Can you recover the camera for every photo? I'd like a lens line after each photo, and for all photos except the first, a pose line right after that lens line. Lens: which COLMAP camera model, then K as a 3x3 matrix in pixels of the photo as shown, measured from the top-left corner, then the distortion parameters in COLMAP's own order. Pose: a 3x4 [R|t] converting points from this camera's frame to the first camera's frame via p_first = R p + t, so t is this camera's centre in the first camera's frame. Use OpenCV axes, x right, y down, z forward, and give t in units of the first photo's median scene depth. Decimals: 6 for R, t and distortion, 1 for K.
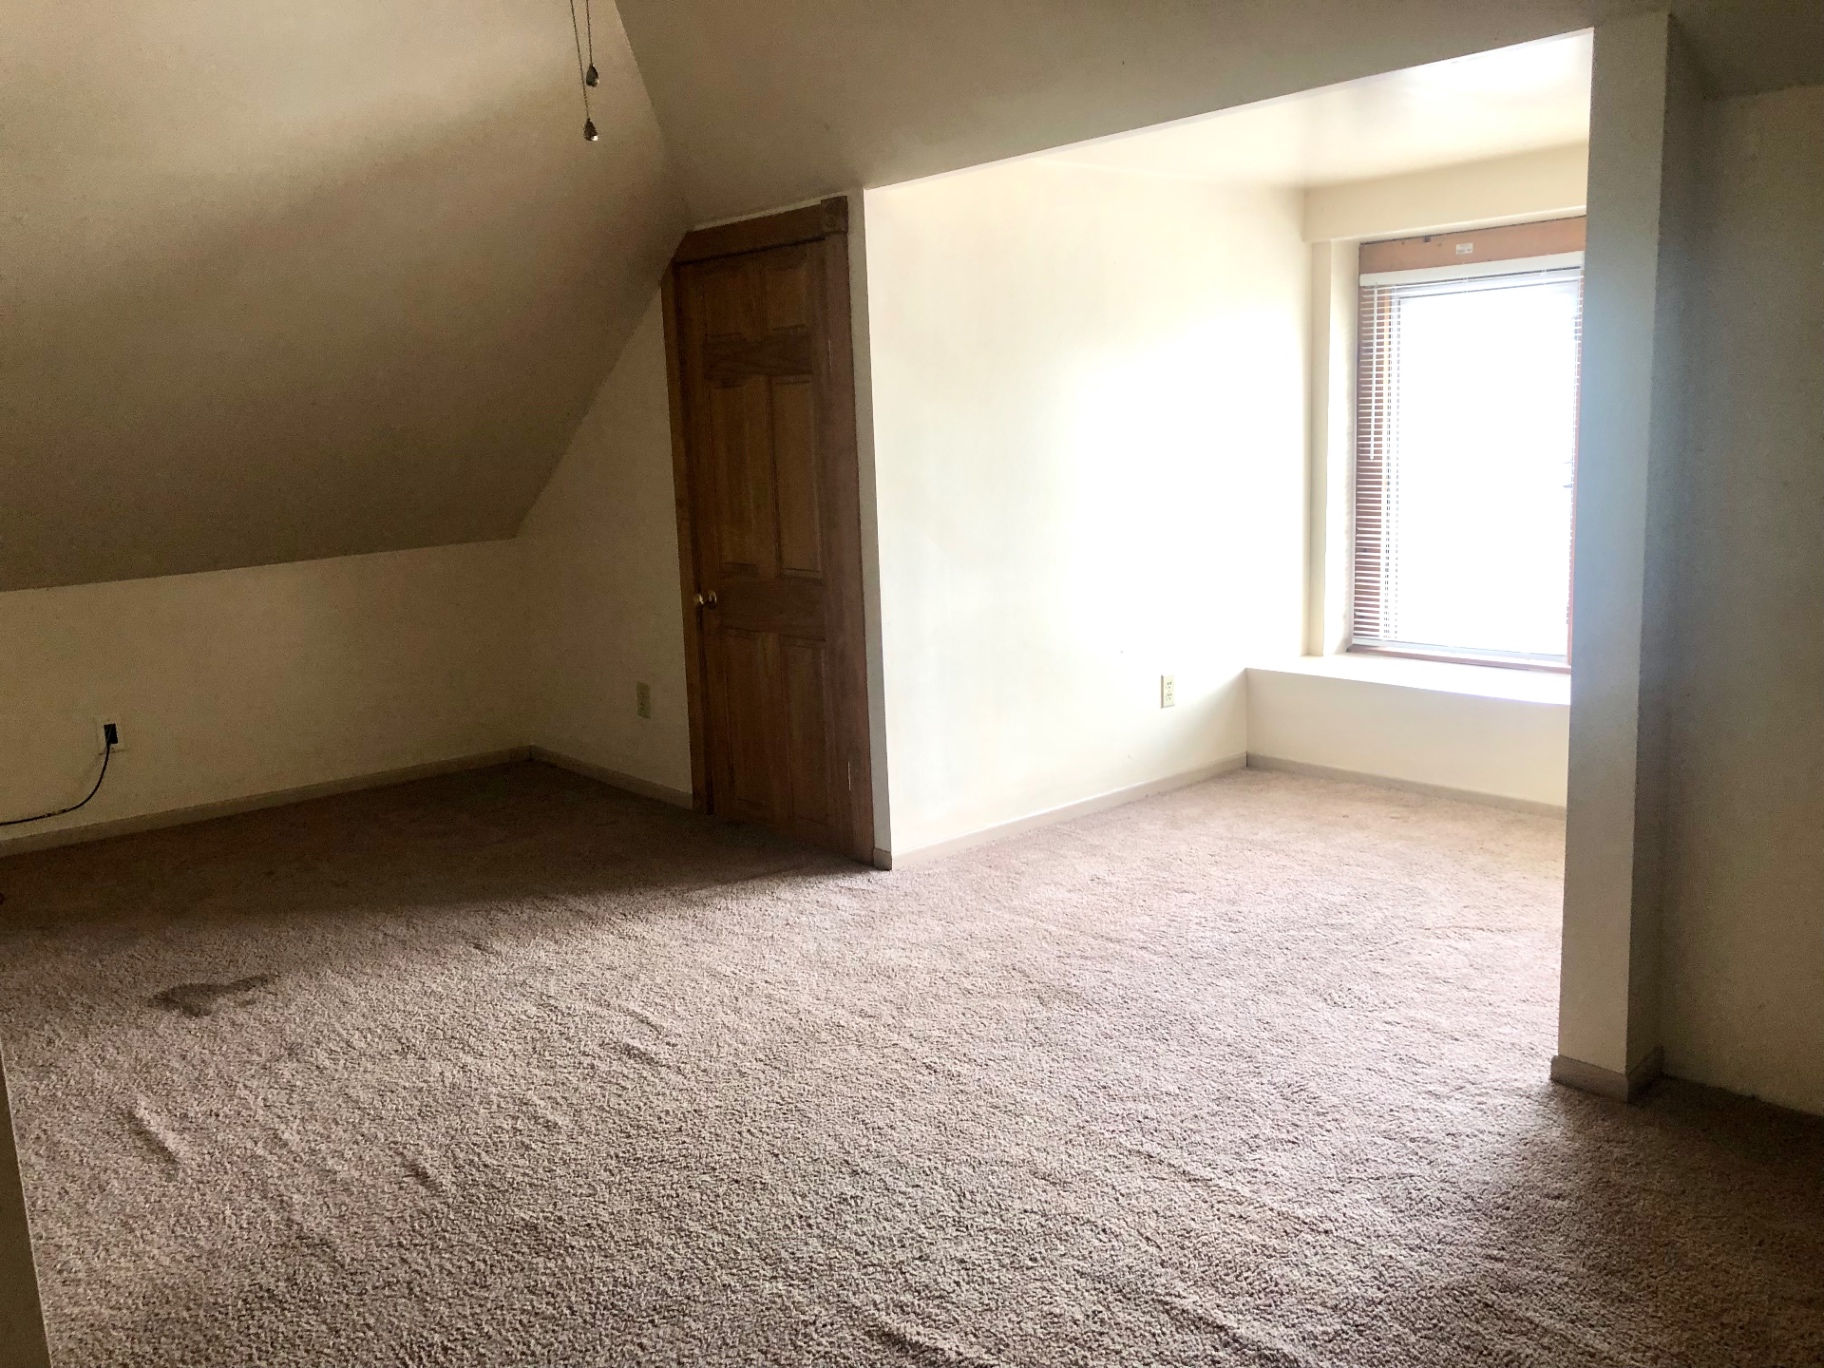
lens RADIAL K [[1475.2, 0, 909.1], [0, 1475.2, 789.2], [0, 0, 1]] dist [0.010660, -0.003506]
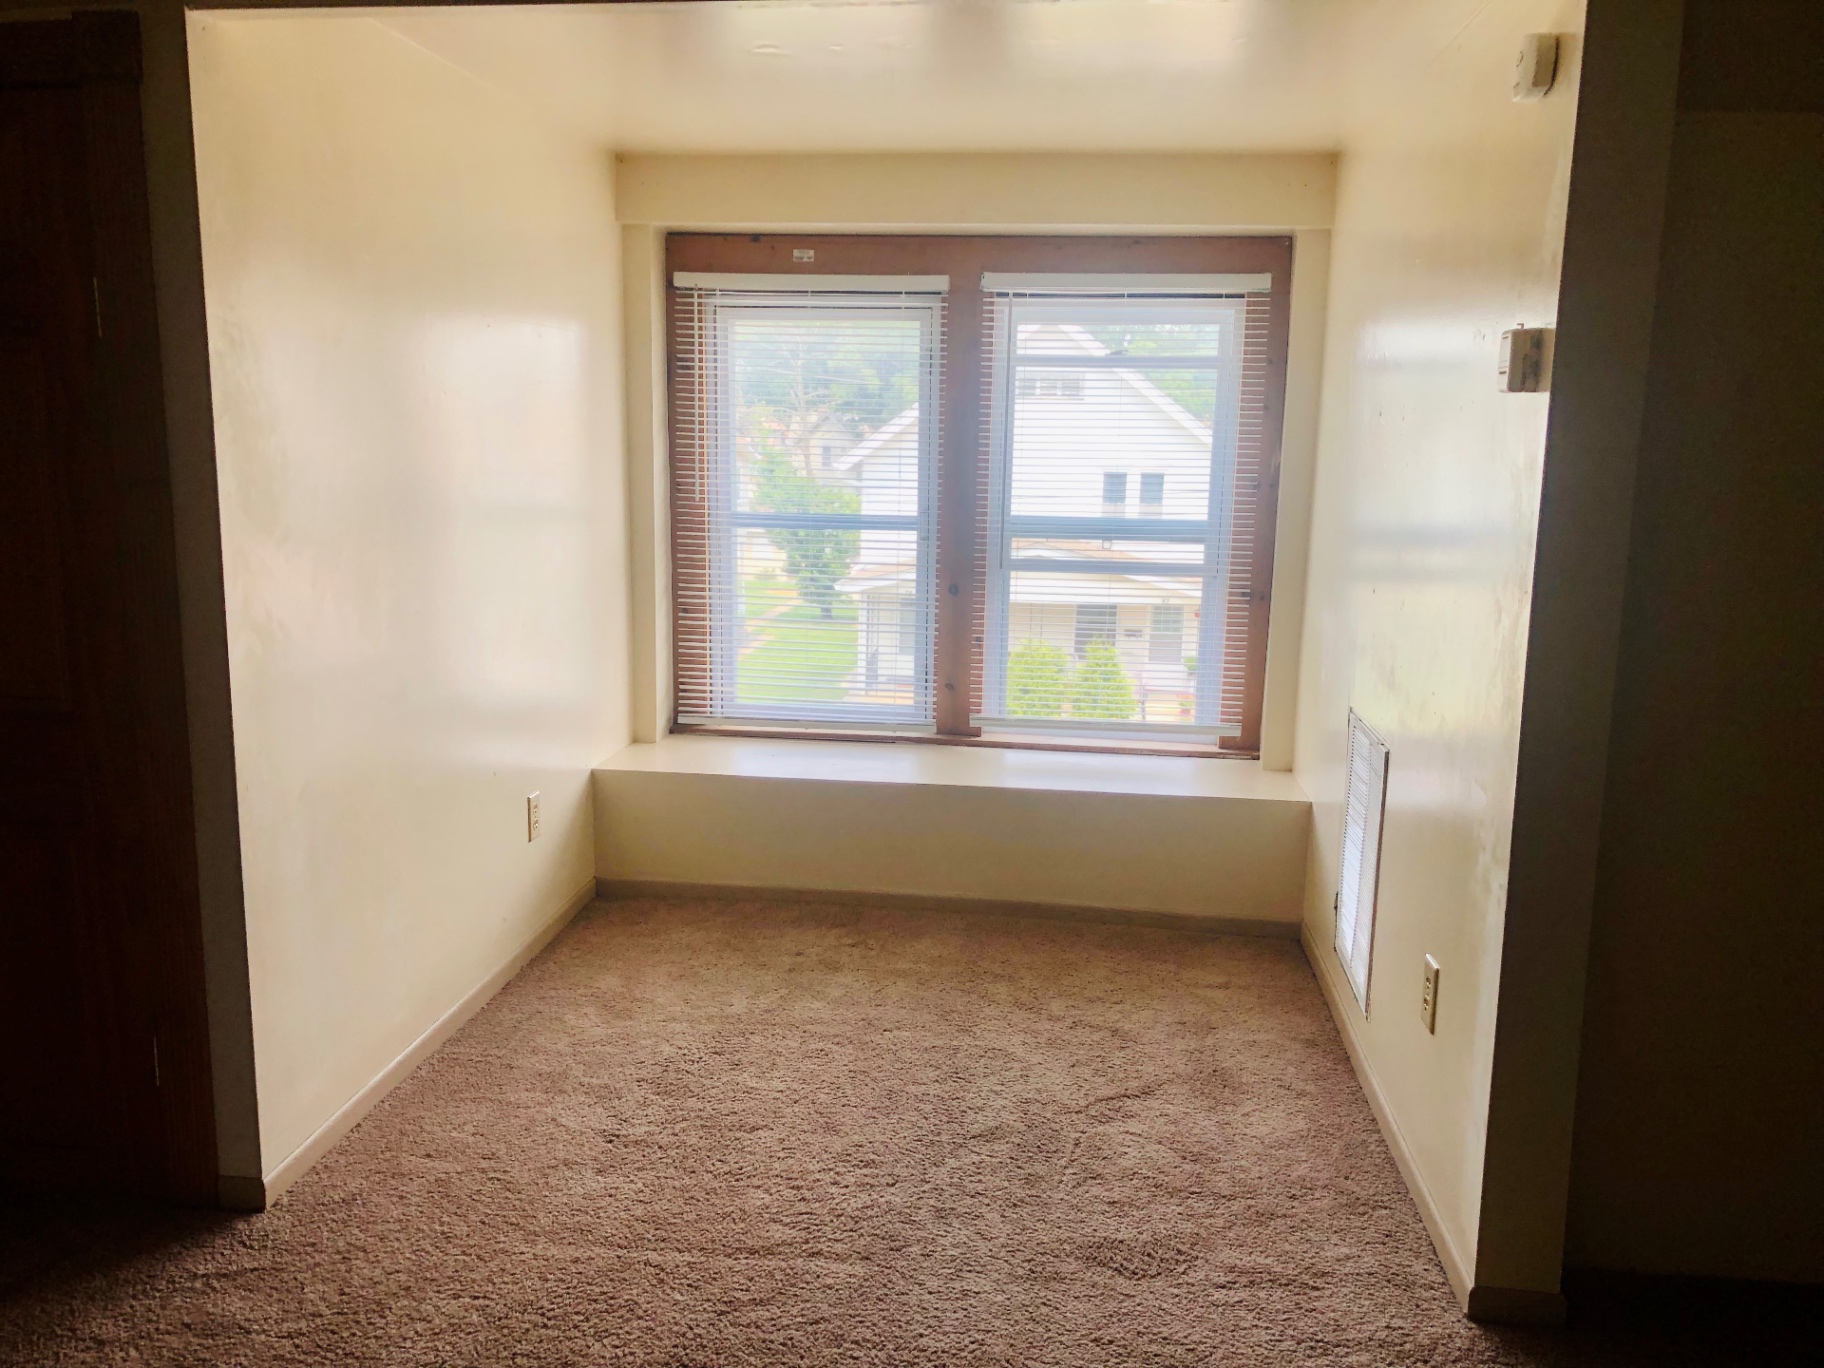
lens RADIAL K [[1475.2, 0, 909.1], [0, 1475.2, 789.2], [0, 0, 1]] dist [0.010660, -0.003506]
pose [[0.743491, -0.115759, 0.658651, -0.174423], [0.118185, 0.992146, 0.040964, -0.095364], [-0.658220, 0.047386, 0.751333, 0.356955]]
